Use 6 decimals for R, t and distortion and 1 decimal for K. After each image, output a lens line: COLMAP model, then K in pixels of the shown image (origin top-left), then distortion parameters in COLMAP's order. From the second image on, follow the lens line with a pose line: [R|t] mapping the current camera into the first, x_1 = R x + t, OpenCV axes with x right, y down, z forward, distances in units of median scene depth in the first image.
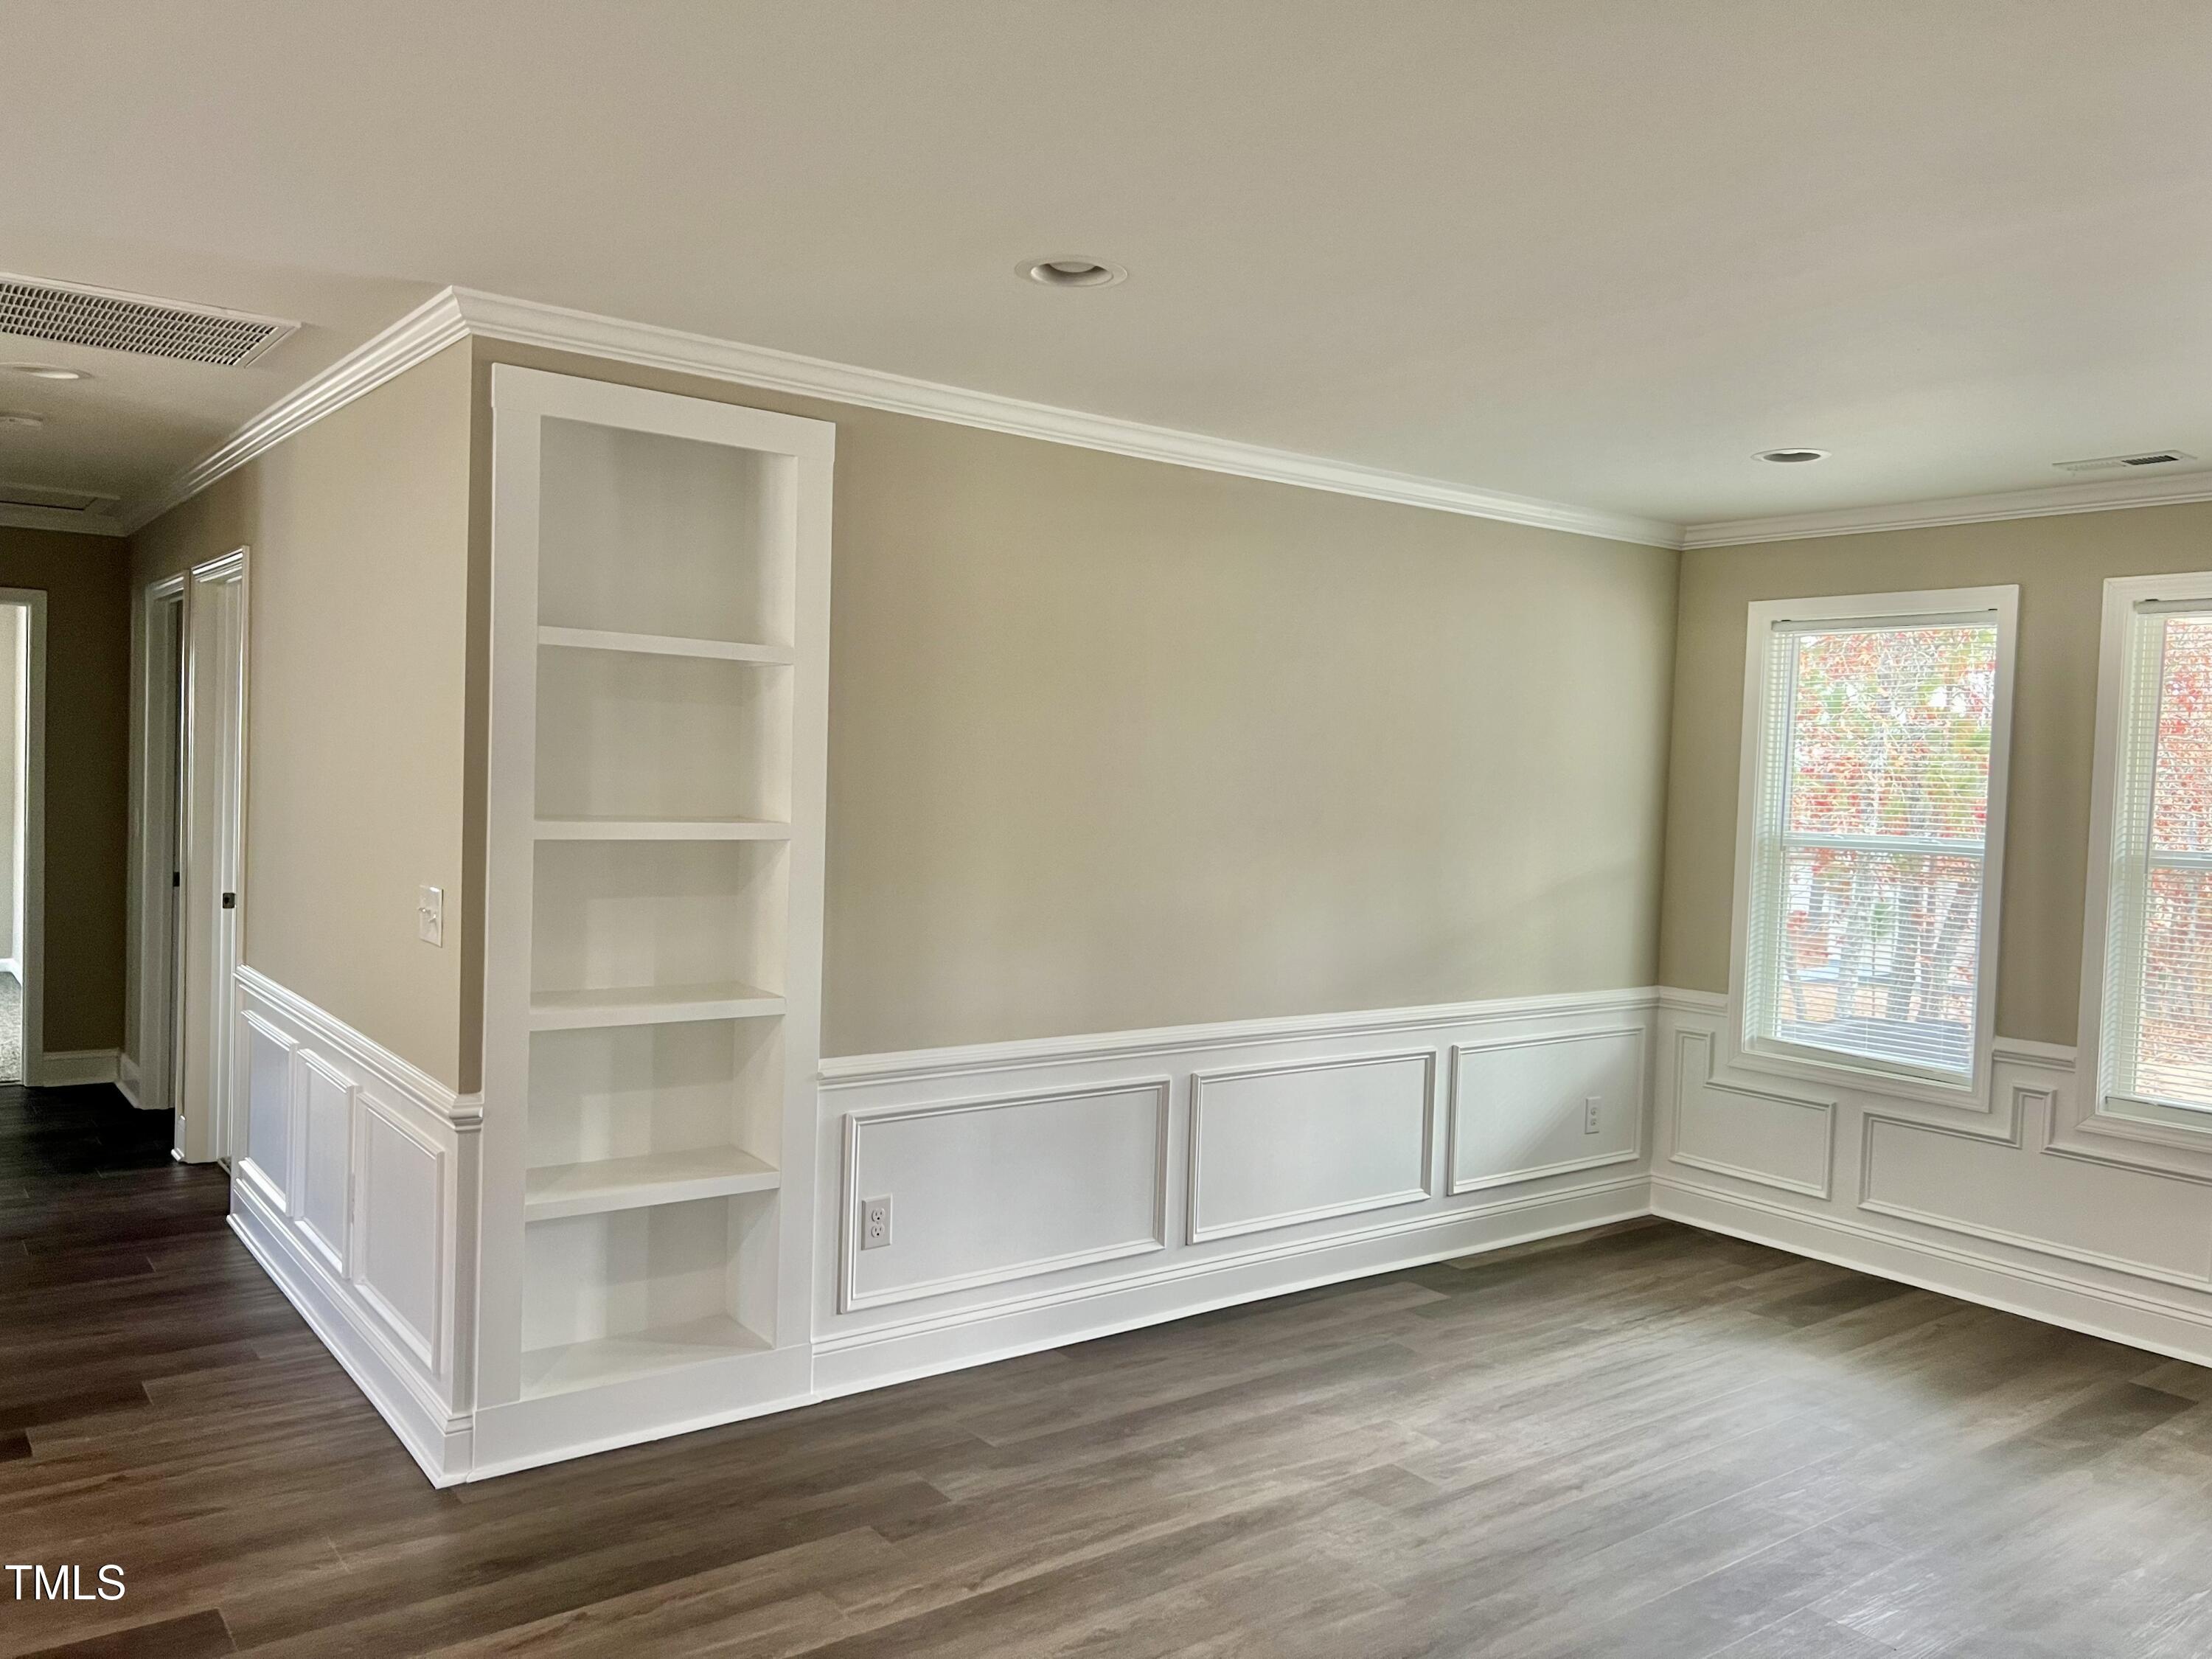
lens RADIAL K [[1668.4, 0, 1131.6], [0, 1668.4, 825.6], [0, 0, 1]] dist [0.042481, -0.057219]
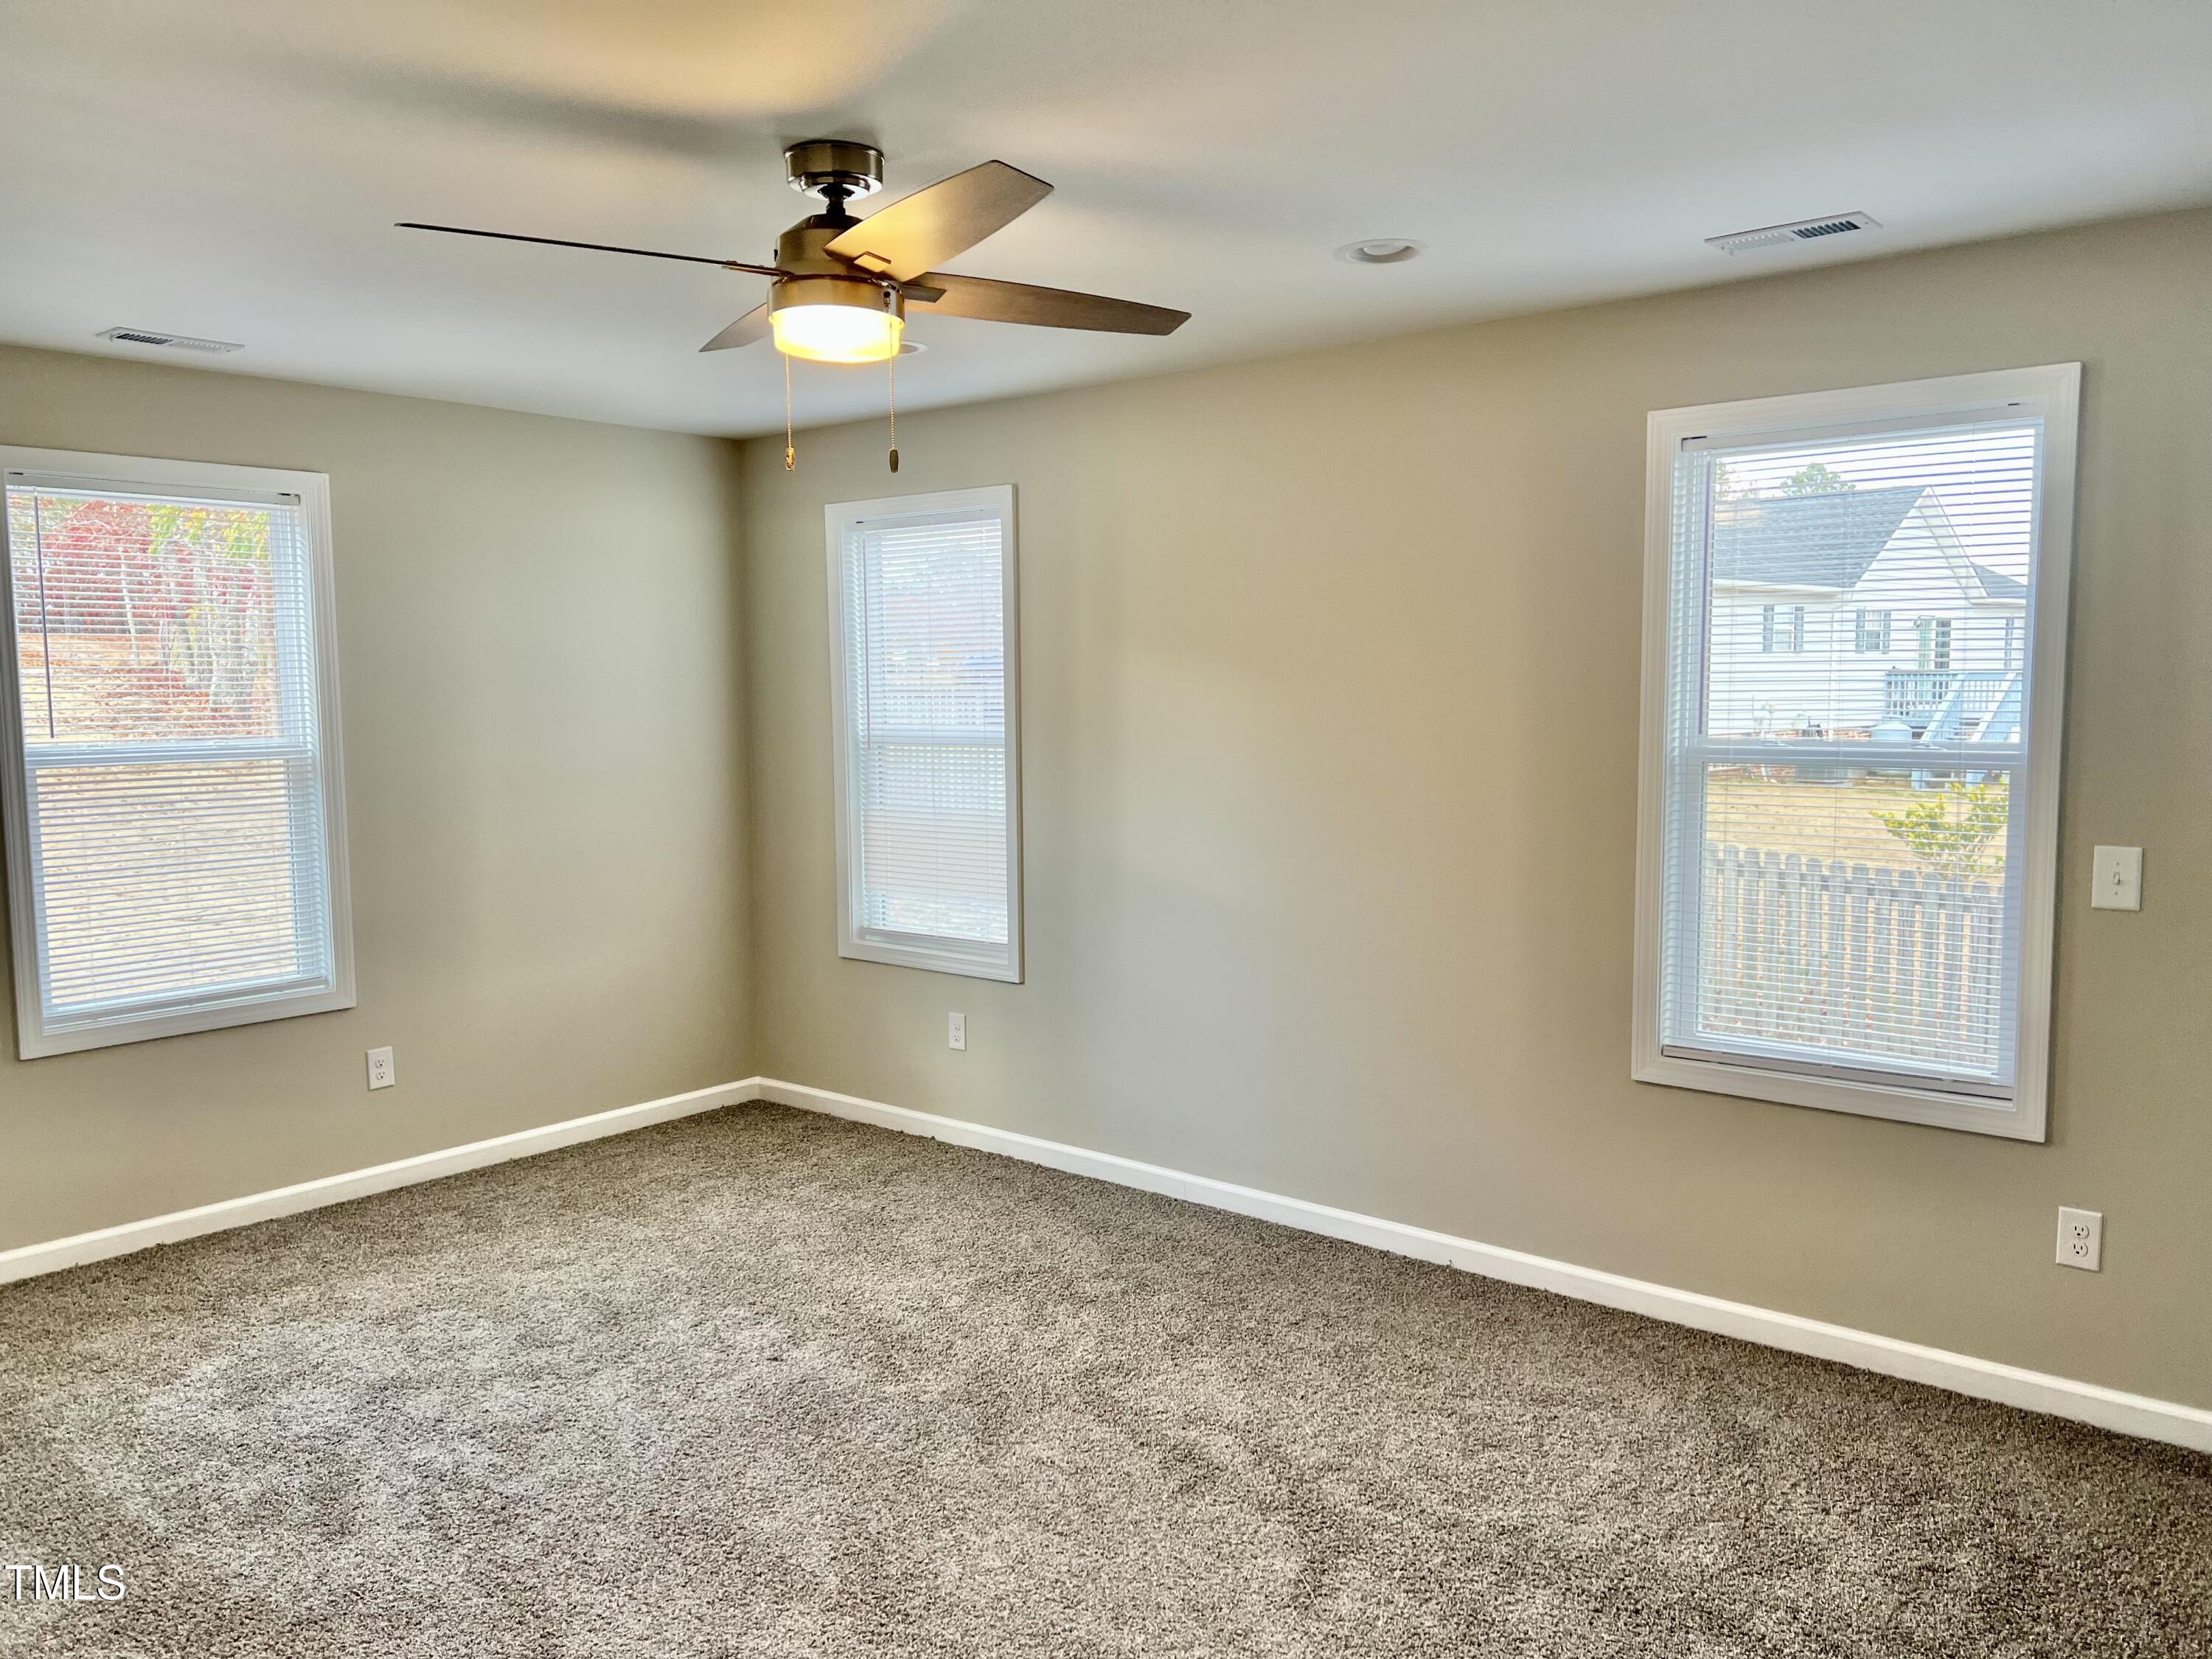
lens RADIAL K [[1668.4, 0, 1131.6], [0, 1668.4, 825.6], [0, 0, 1]] dist [0.042481, -0.057219]
pose [[0.858229, -0.087749, 0.505711, -0.051383], [0.058781, 0.995598, 0.072998, -0.021798], [-0.509890, -0.032923, 0.859609, 0.415378]]
